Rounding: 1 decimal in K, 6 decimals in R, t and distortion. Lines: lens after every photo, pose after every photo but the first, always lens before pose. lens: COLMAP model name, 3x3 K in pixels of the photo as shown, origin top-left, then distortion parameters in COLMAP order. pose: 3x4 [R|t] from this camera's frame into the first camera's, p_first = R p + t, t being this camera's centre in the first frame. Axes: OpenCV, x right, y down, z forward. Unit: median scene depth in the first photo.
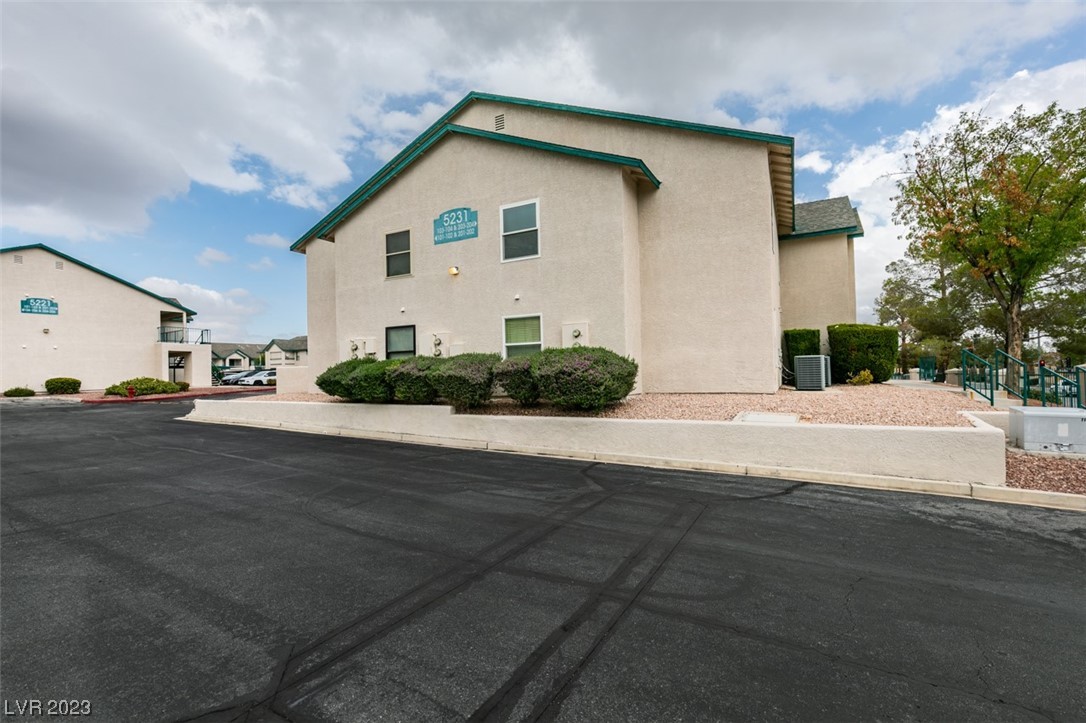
lens RADIAL K [[490.6, 0, 543.0], [0, 490.6, 361.5], [0, 0, 1]] dist [0.002310, 0.000997]
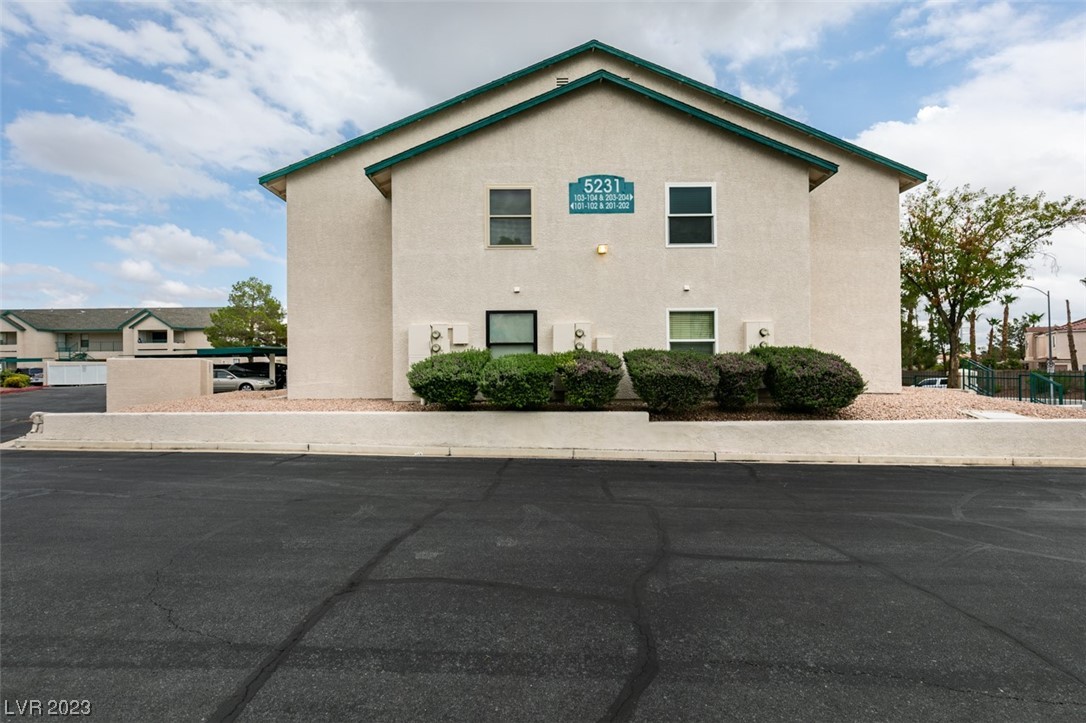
lens RADIAL K [[490.6, 0, 543.0], [0, 490.6, 361.5], [0, 0, 1]] dist [0.002310, 0.000997]
pose [[0.879292, 0.023100, 0.475722, -0.674026], [-0.022648, 0.999721, -0.006683, 0.013758], [-0.475744, -0.004898, 0.879570, 0.322420]]
